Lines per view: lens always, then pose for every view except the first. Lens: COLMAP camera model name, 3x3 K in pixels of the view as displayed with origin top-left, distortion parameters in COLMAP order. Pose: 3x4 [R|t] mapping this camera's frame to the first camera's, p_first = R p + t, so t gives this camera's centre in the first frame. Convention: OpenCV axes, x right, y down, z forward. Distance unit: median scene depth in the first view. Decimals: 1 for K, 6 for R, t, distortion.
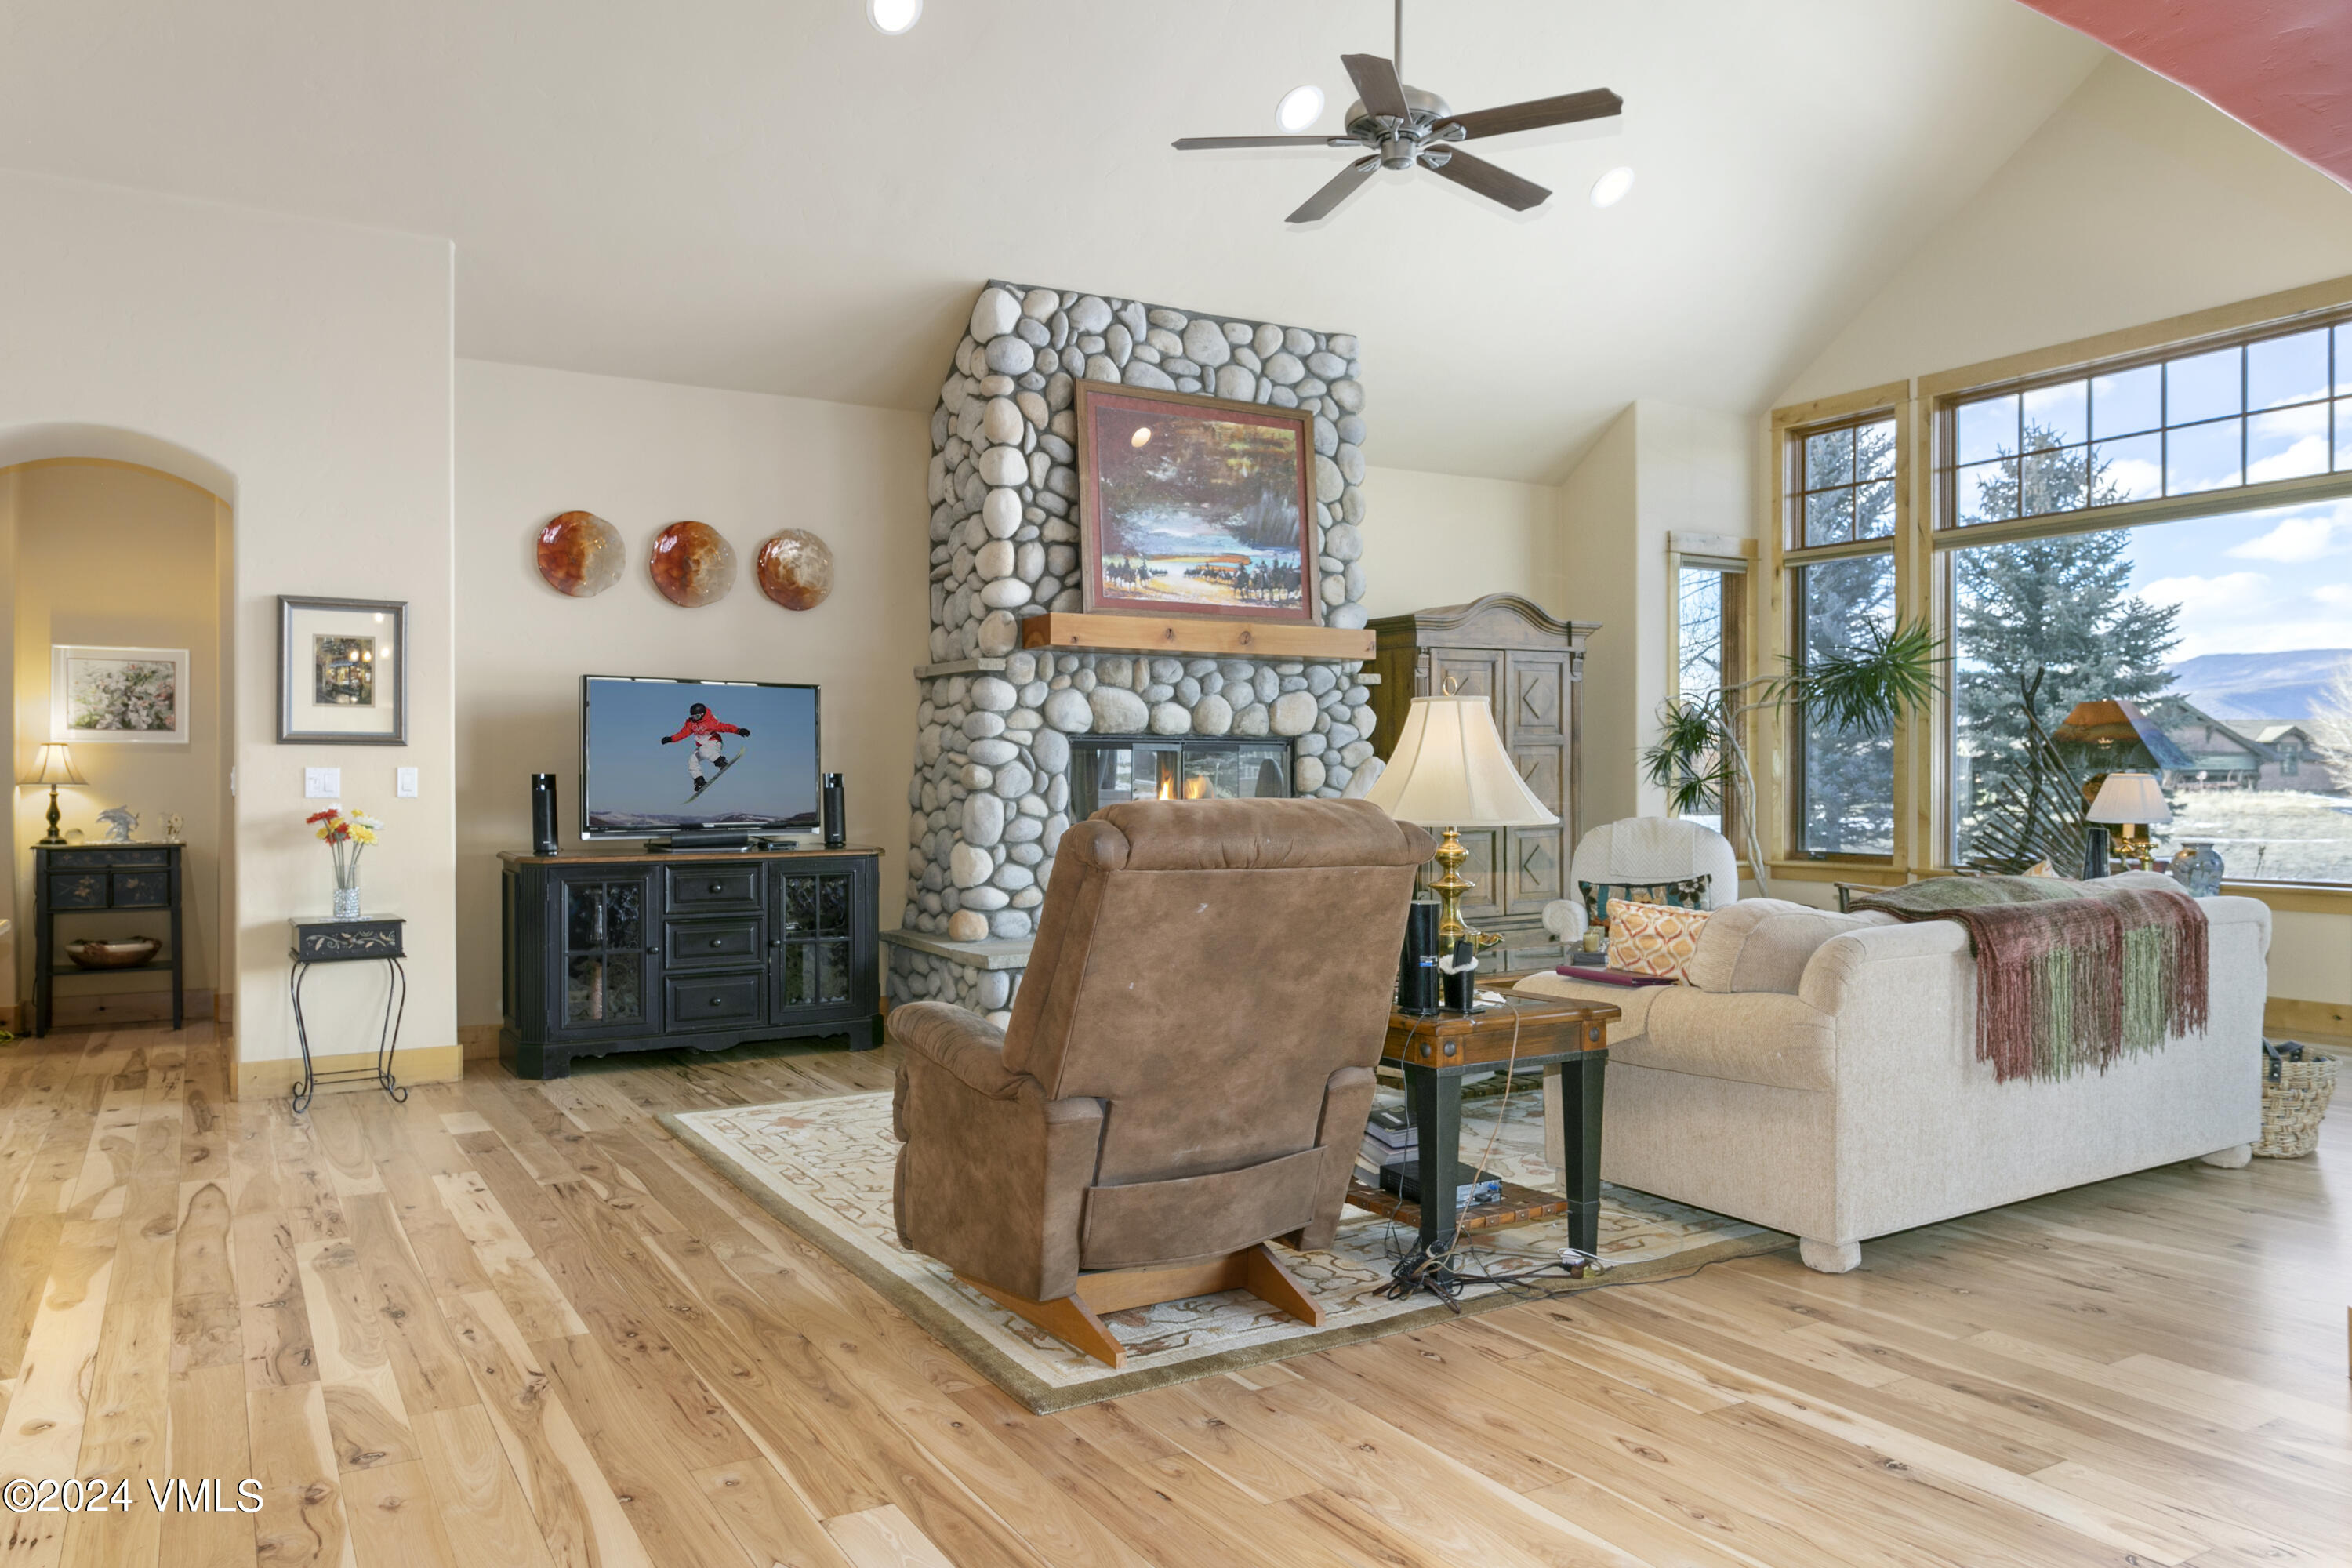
lens RADIAL K [[1643.5, 0, 1175.2], [0, 1643.5, 786.9], [0, 0, 1]] dist [-0.013518, 0.007354]
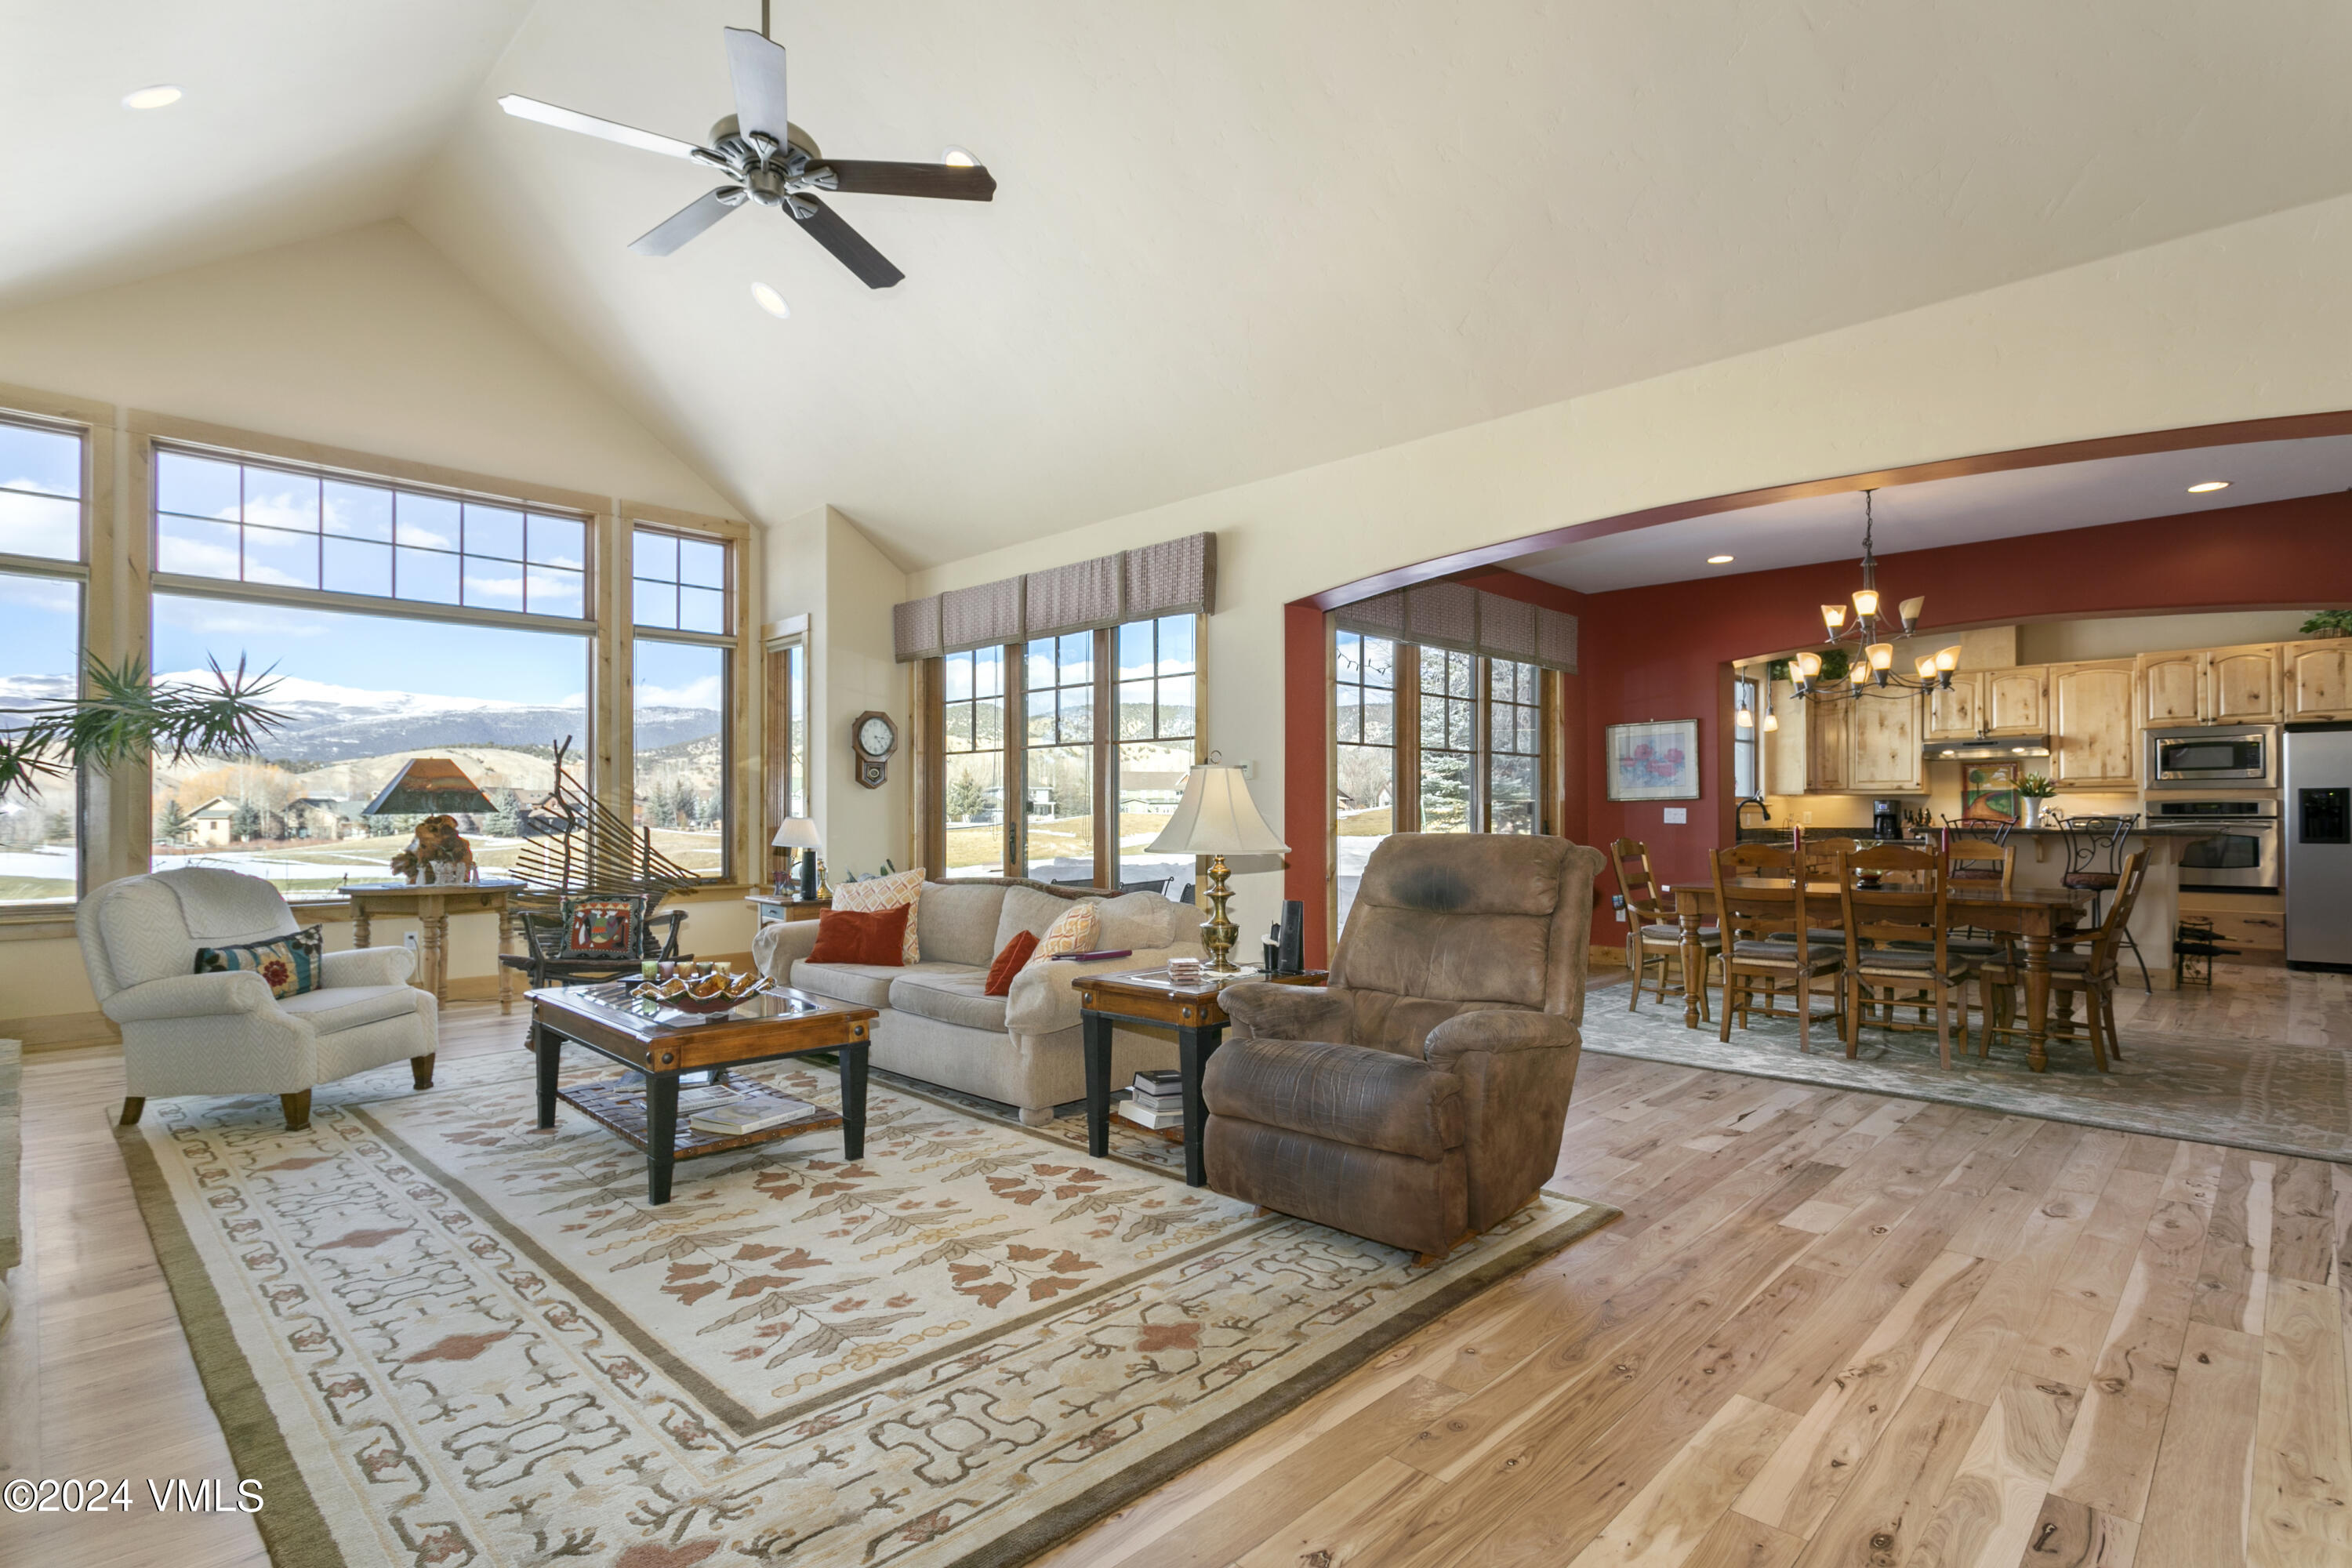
lens RADIAL K [[1132.0, 0, 1179.3], [0, 1132.0, 803.9], [0, 0, 1]] dist [-0.000134, -0.001456]
pose [[-0.249982, 0.009702, 0.968202, -0.437722], [0.007006, 0.999942, -0.008211, -0.006322], [-0.968225, 0.004731, -0.250036, 0.701317]]
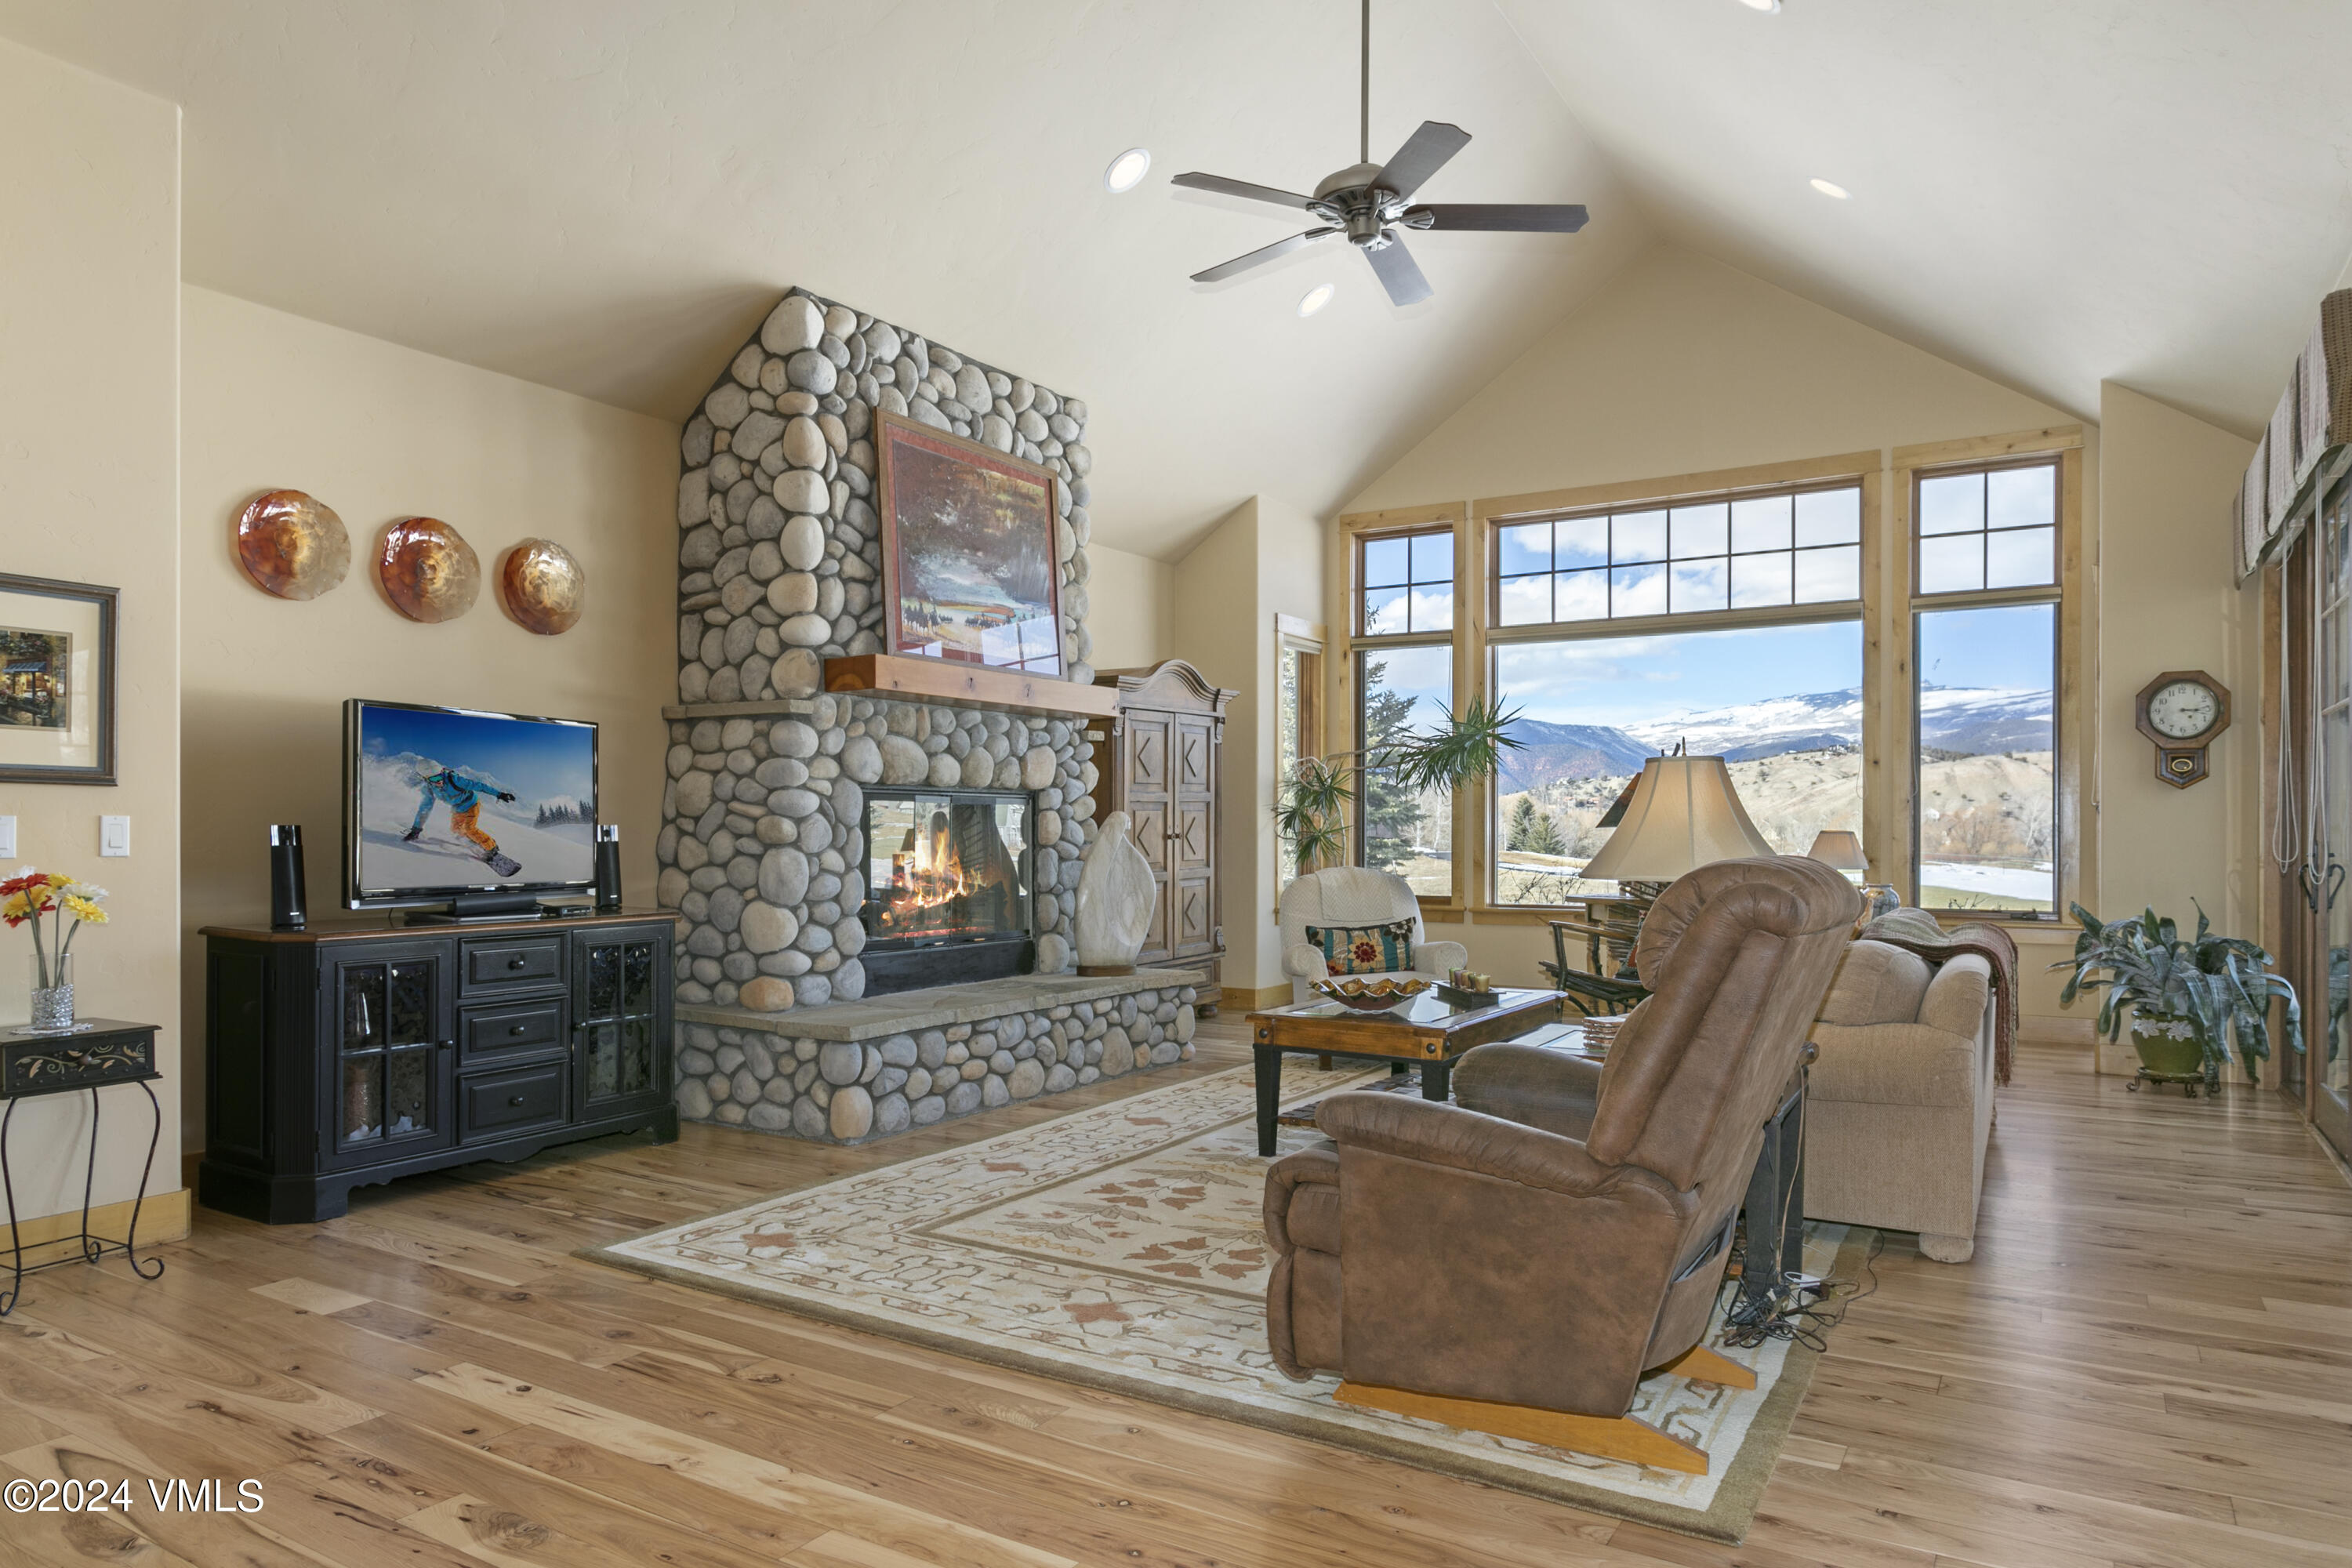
lens RADIAL K [[1469.5, 0, 1171.1], [0, 1469.5, 828.6], [0, 0, 1]] dist [-0.006508, 0.002610]
pose [[0.888661, 0.002640, 0.458557, -0.298452], [0.000224, 0.999981, -0.006192, -0.001622], [-0.458564, 0.005605, 0.888644, 0.175980]]
